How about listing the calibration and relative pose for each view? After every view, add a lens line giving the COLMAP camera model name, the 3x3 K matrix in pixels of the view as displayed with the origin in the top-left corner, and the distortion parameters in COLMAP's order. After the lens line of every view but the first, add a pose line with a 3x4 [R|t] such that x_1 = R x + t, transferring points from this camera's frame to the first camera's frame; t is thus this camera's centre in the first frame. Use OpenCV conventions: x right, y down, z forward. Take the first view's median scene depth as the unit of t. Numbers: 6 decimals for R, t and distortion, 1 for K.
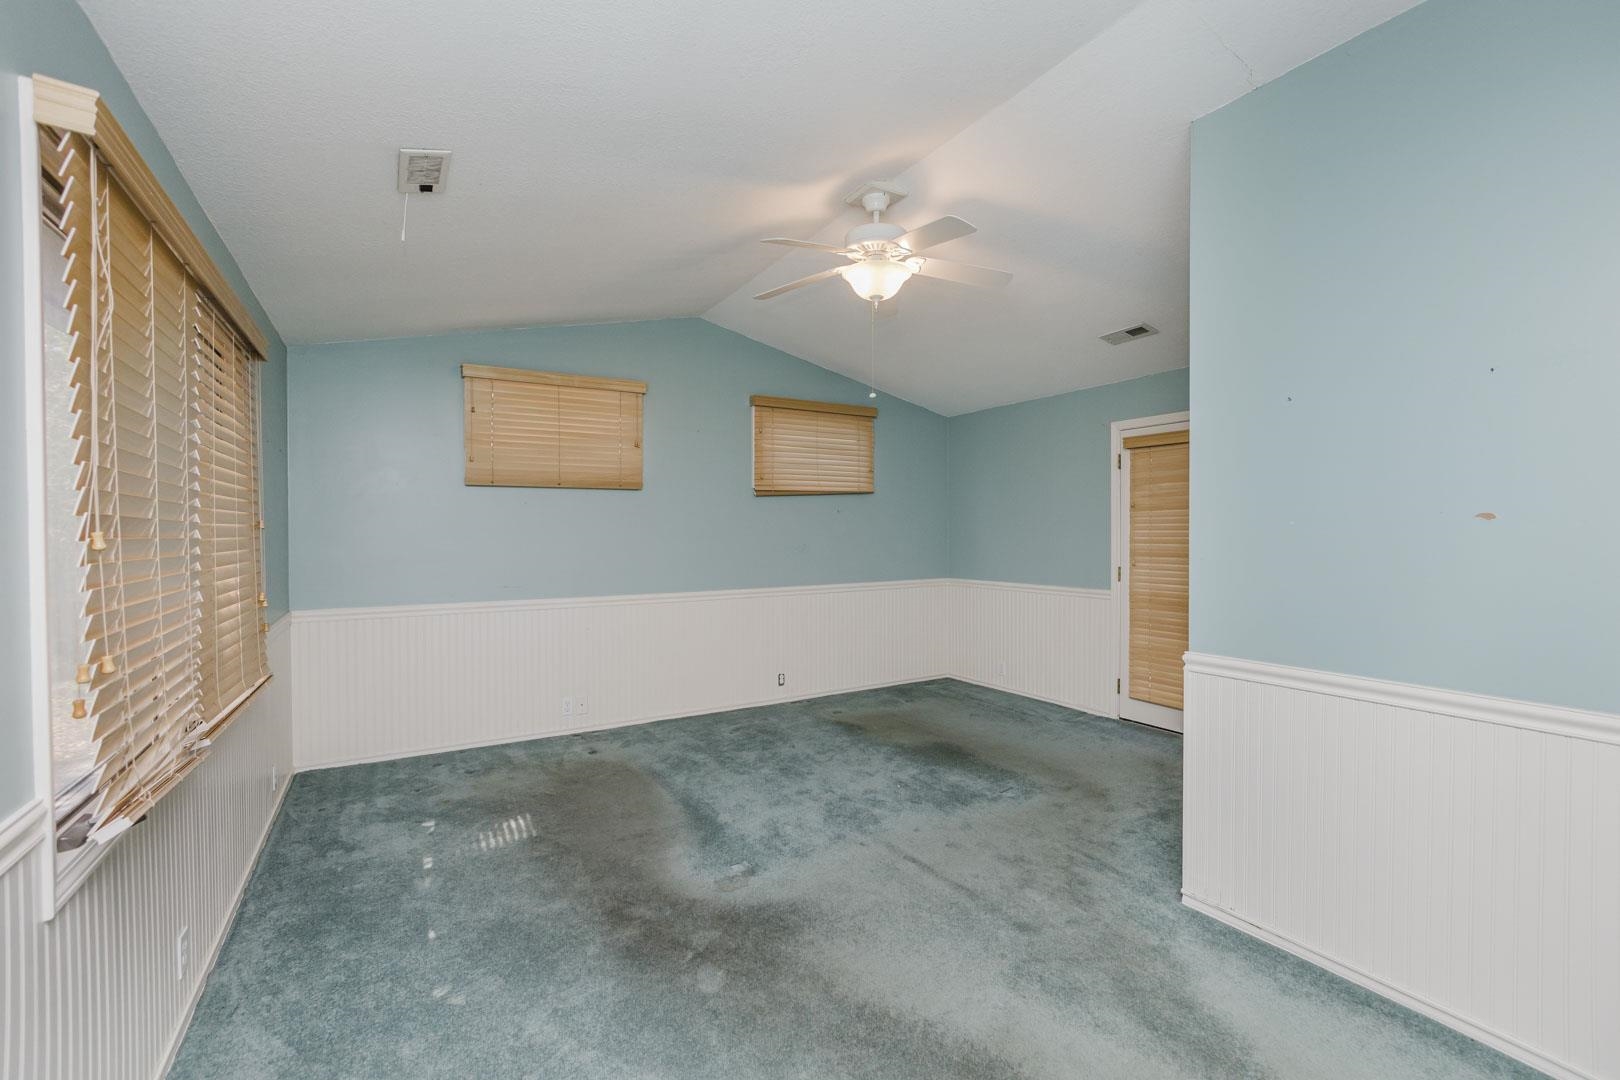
lens RADIAL K [[687.3, 0, 810.5], [0, 687.3, 534.2], [0, 0, 1]] dist [-0.007571, -0.000307]
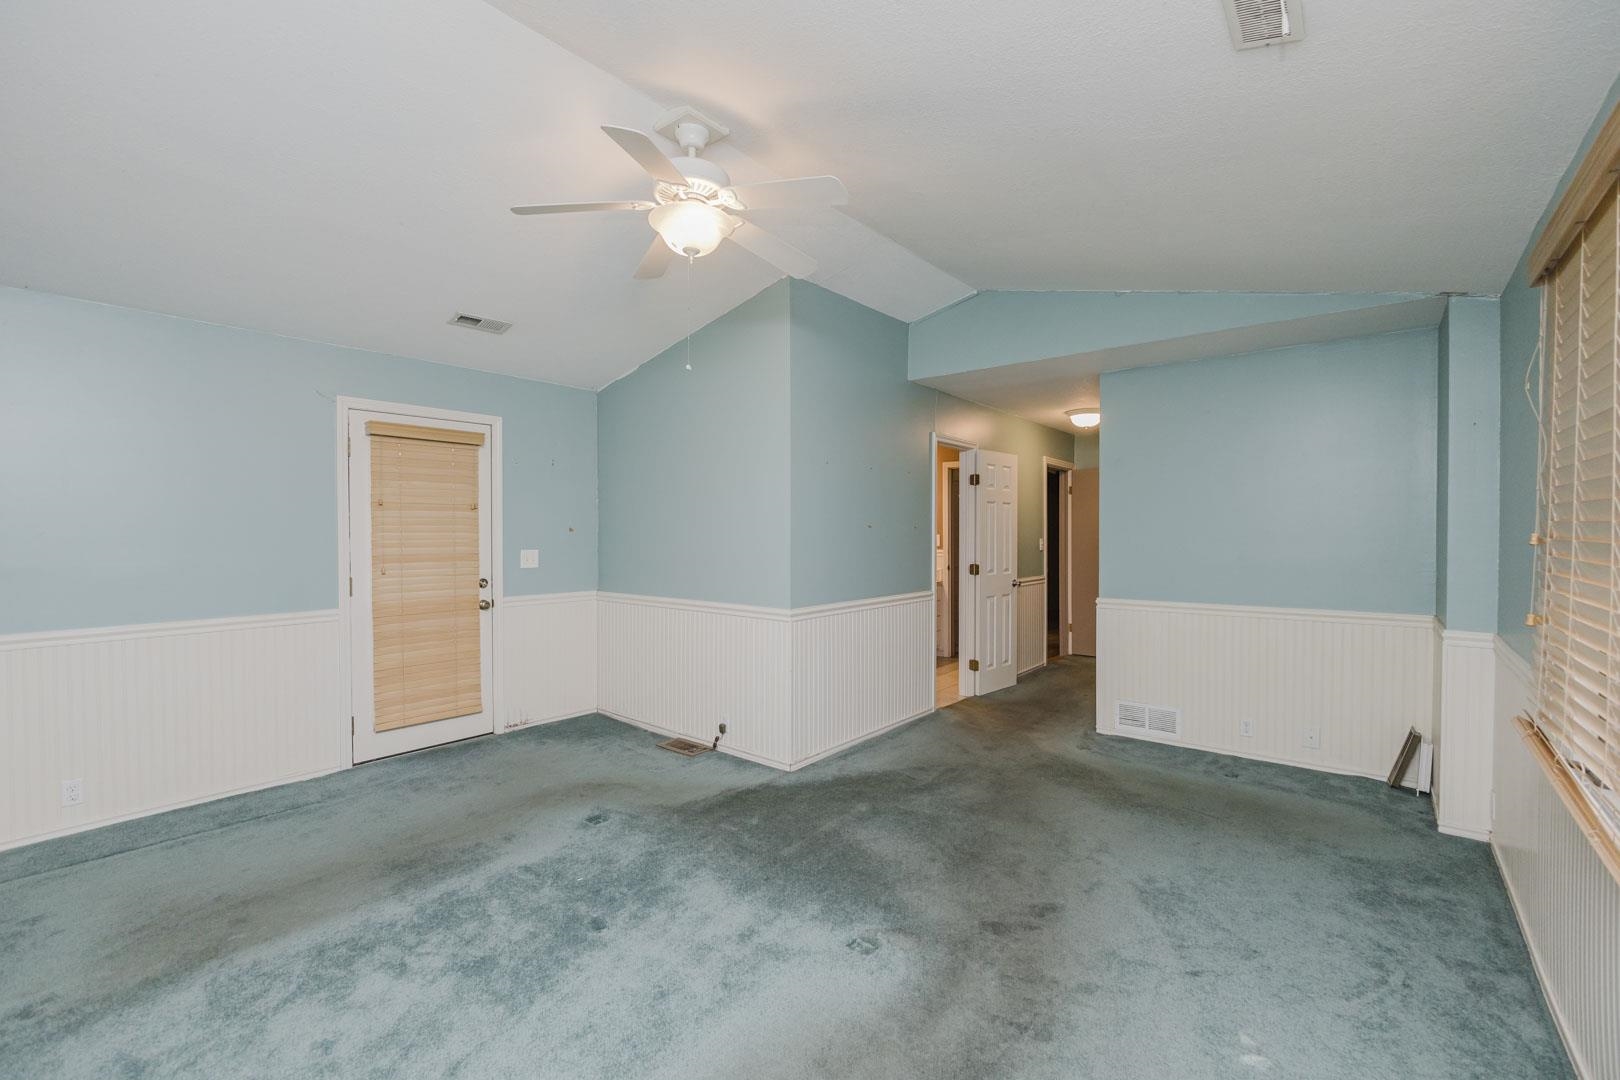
lens RADIAL K [[687.3, 0, 810.5], [0, 687.3, 534.2], [0, 0, 1]] dist [-0.007571, -0.000307]
pose [[-0.325281, -0.007821, 0.945585, -0.496419], [0.009798, 0.999884, 0.011641, -0.008441], [-0.945567, 0.013051, -0.325166, 0.771791]]
